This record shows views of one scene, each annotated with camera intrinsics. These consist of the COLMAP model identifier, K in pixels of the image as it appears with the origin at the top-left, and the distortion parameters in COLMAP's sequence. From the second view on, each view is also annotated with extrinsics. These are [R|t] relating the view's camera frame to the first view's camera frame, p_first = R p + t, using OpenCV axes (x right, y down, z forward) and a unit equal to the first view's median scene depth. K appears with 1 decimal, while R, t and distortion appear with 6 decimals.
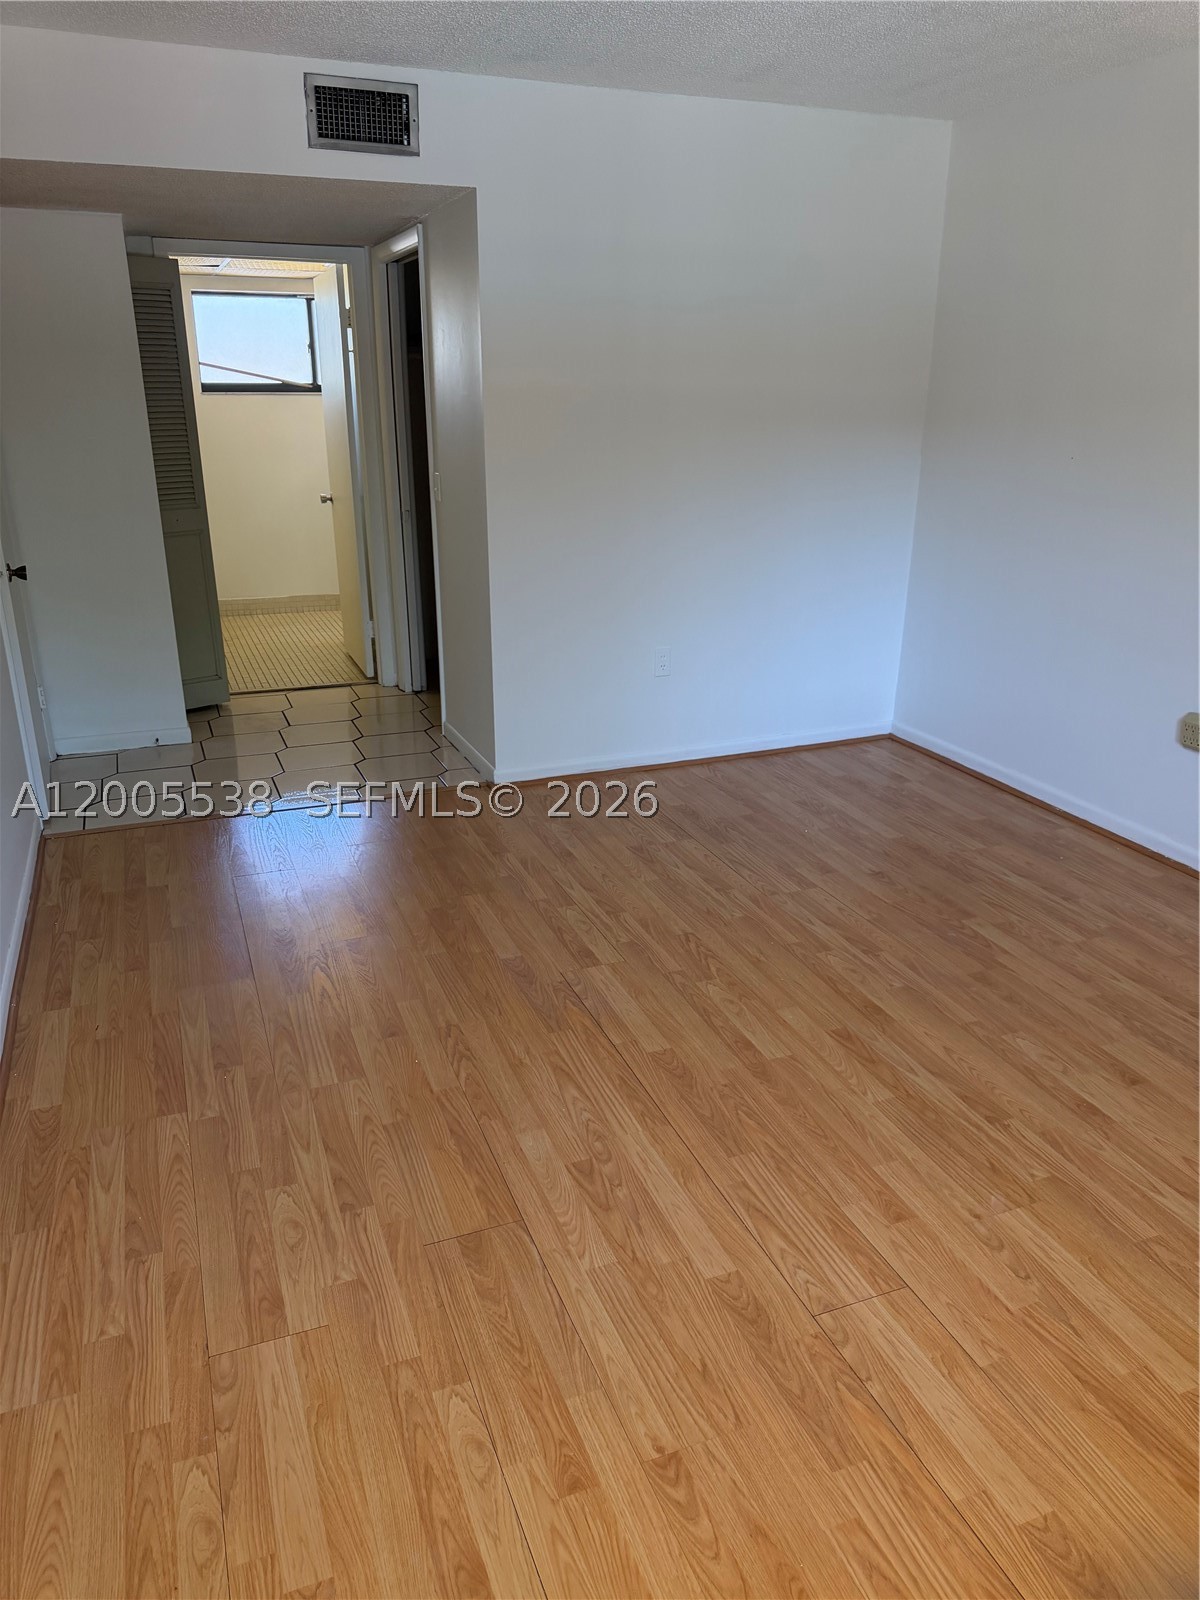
lens RADIAL K [[1134.1, 0, 599.4], [0, 1134.1, 799.9], [0, 0, 1]] dist [-0.014358, -0.007520]
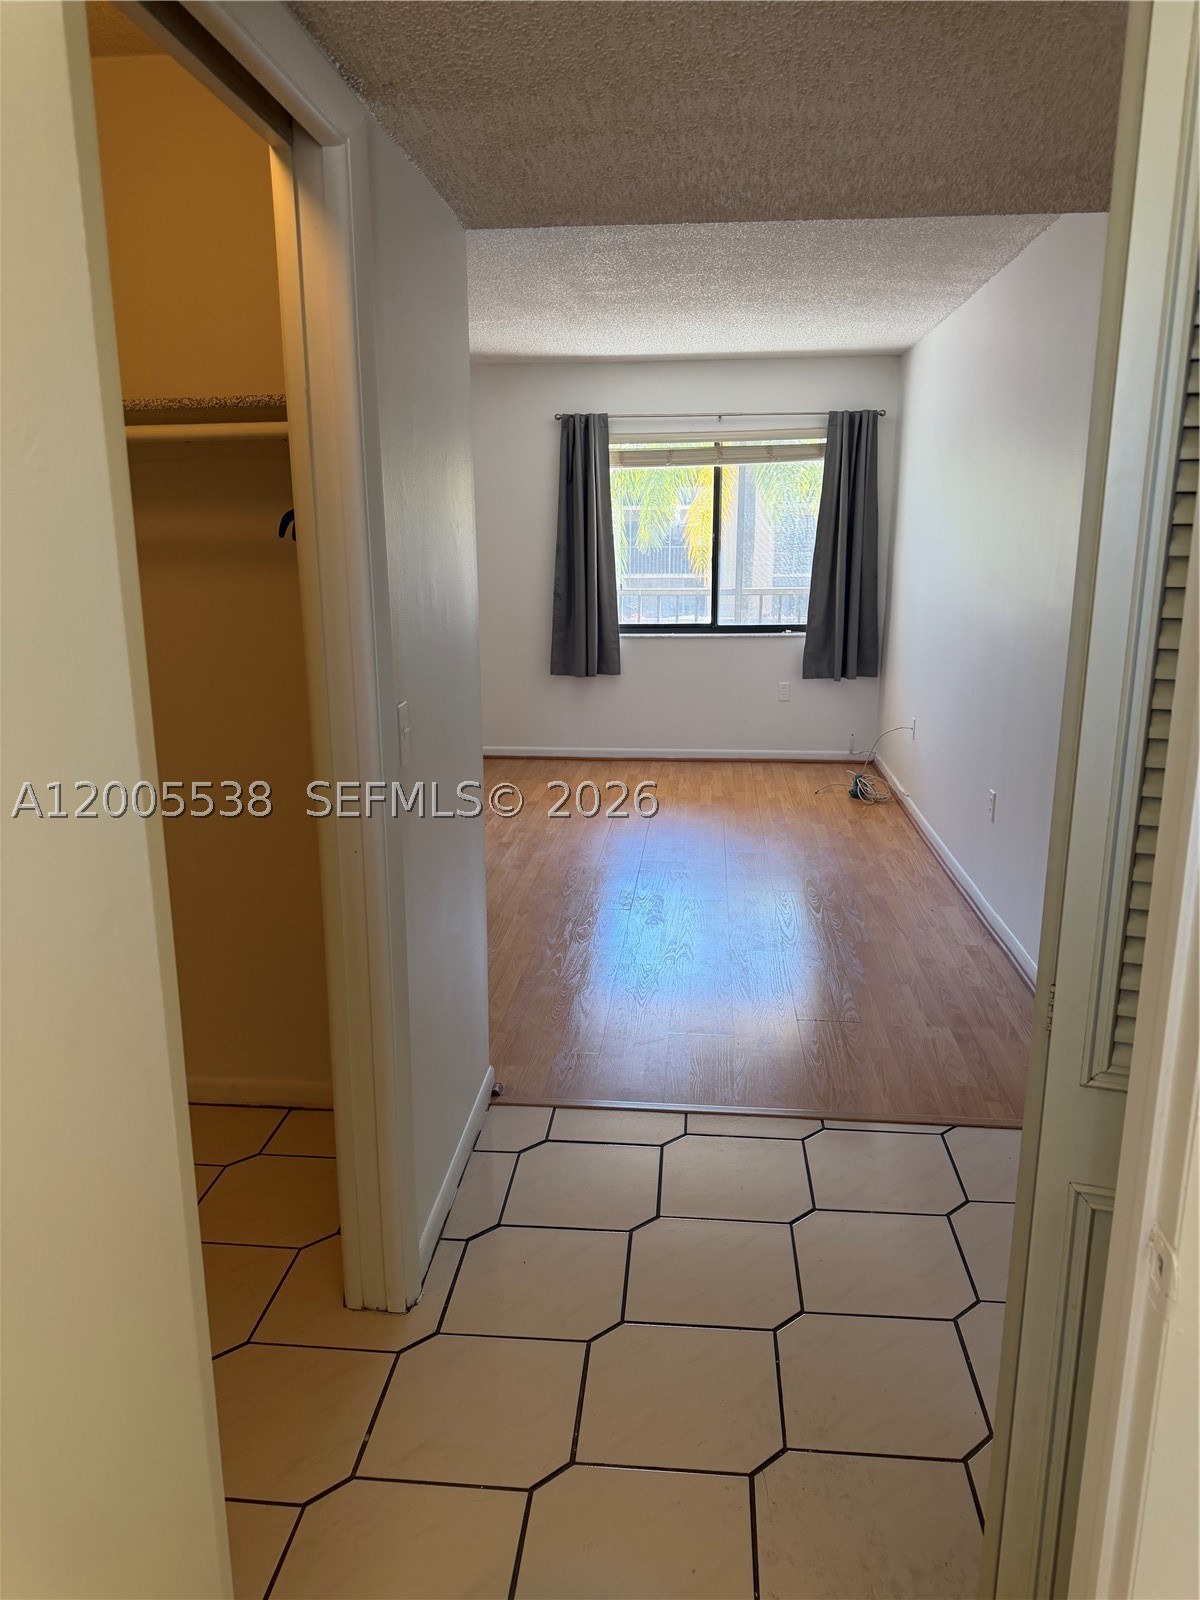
lens RADIAL K [[1134.1, 0, 599.4], [0, 1134.1, 803.5], [0, 0, 1]] dist [-0.014358, -0.007520]
pose [[-0.893841, -0.091743, 0.438899, -0.683648], [0.165757, 0.841895, 0.513554, -0.785724], [-0.416621, 0.531786, -0.737313, 2.191603]]
